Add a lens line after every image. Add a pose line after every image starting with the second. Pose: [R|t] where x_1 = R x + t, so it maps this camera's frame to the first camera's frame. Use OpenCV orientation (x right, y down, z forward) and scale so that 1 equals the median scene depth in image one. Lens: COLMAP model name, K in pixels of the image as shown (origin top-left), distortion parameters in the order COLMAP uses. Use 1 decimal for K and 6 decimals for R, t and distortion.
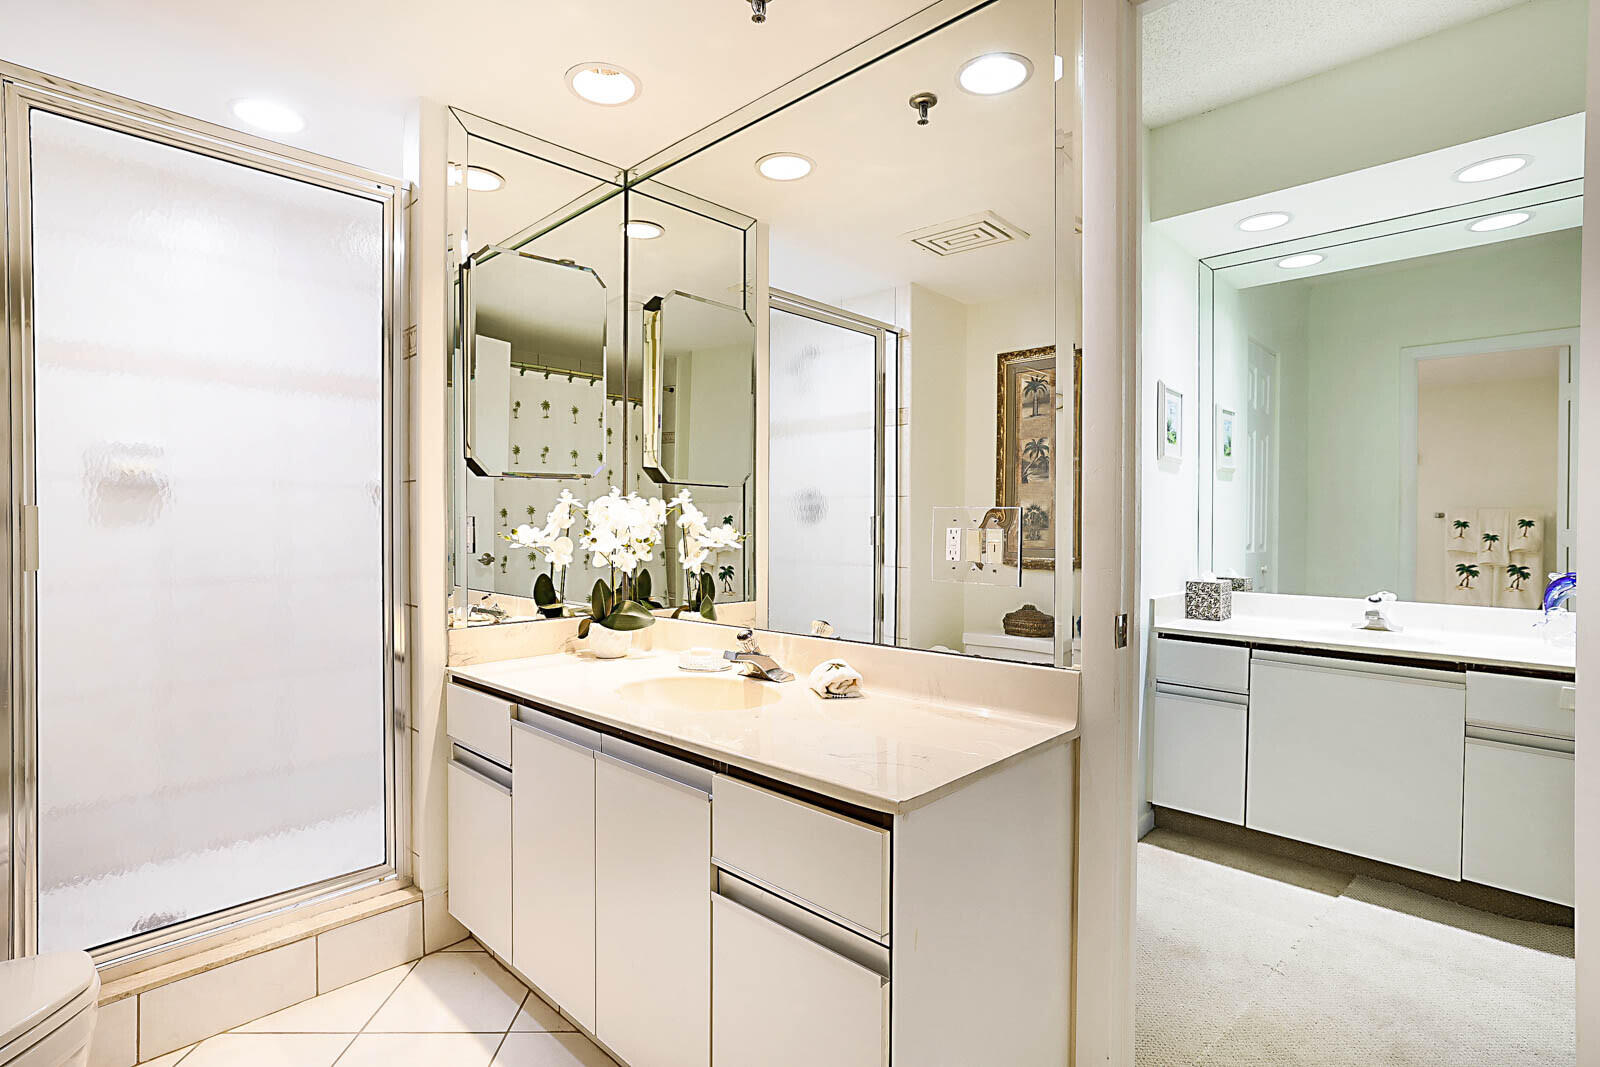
lens RADIAL K [[790.5, 0, 795.7], [0, 790.5, 533.5], [0, 0, 1]] dist [0.001383, 0.002182]
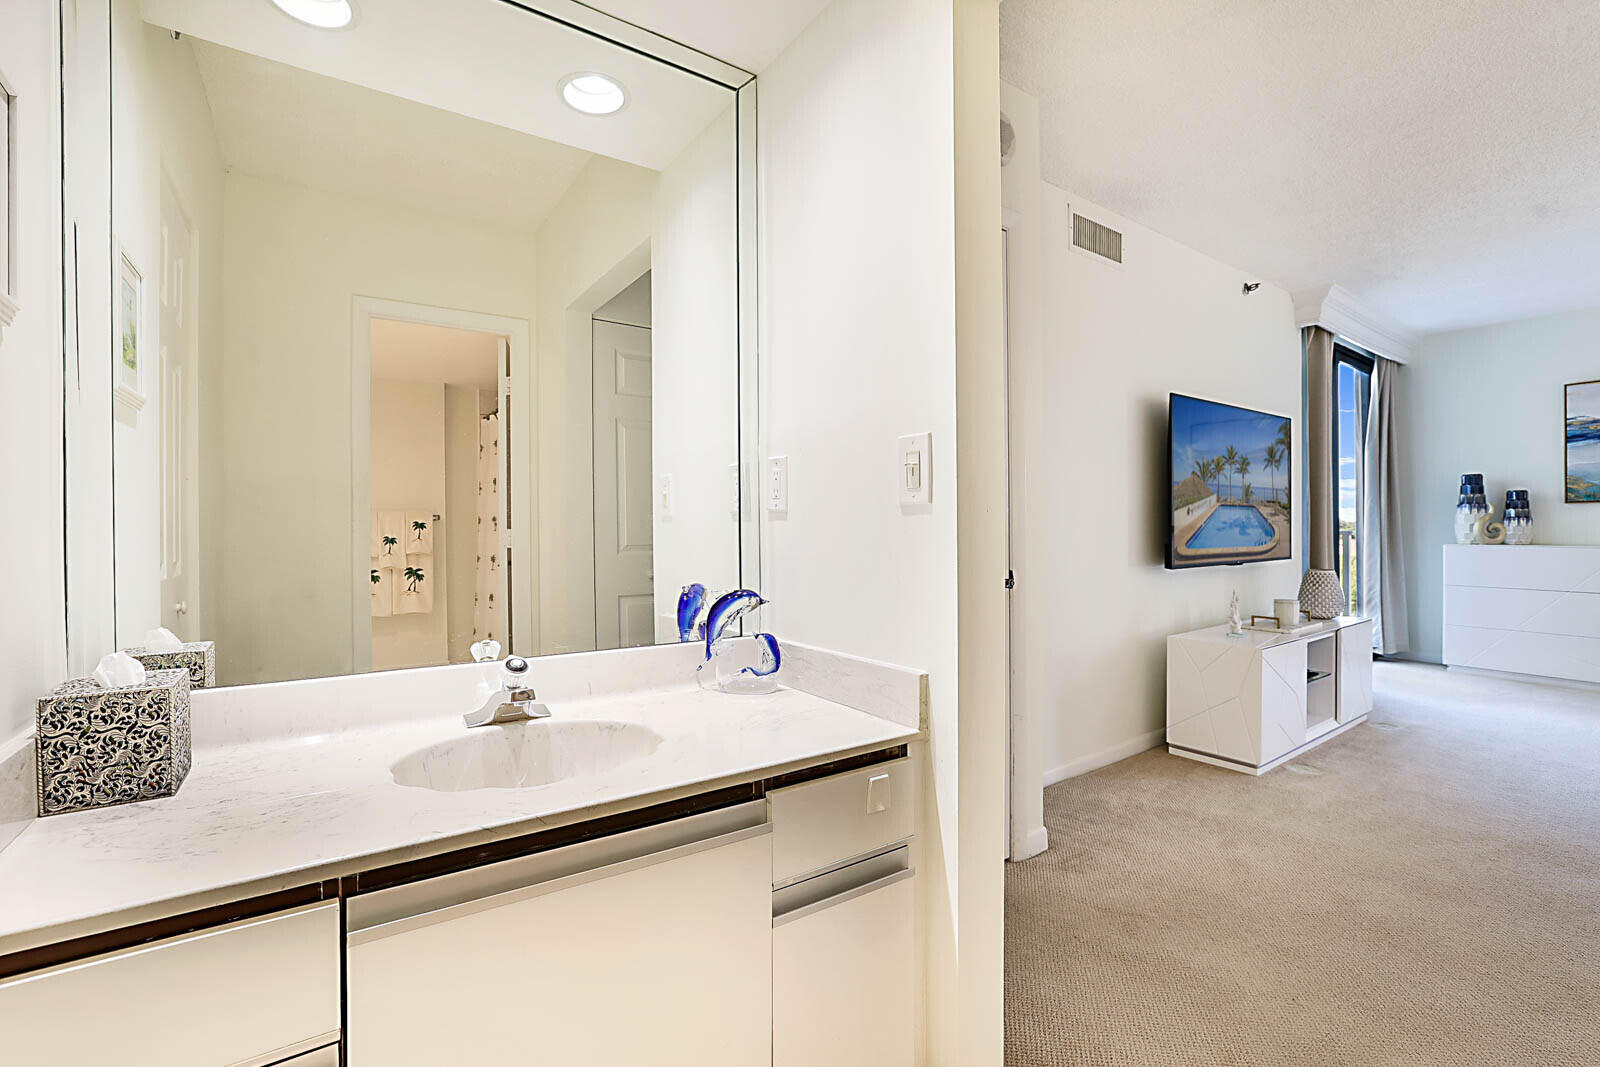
lens RADIAL K [[693.1, 0, 802.8], [0, 693.1, 529.9], [0, 0, 1]] dist [-0.023305, 0.005285]
pose [[0.196030, -0.005055, 0.980585, 0.153802], [0.015156, 0.999883, 0.002124, -0.002062], [-0.980481, 0.014446, 0.196083, 0.345751]]
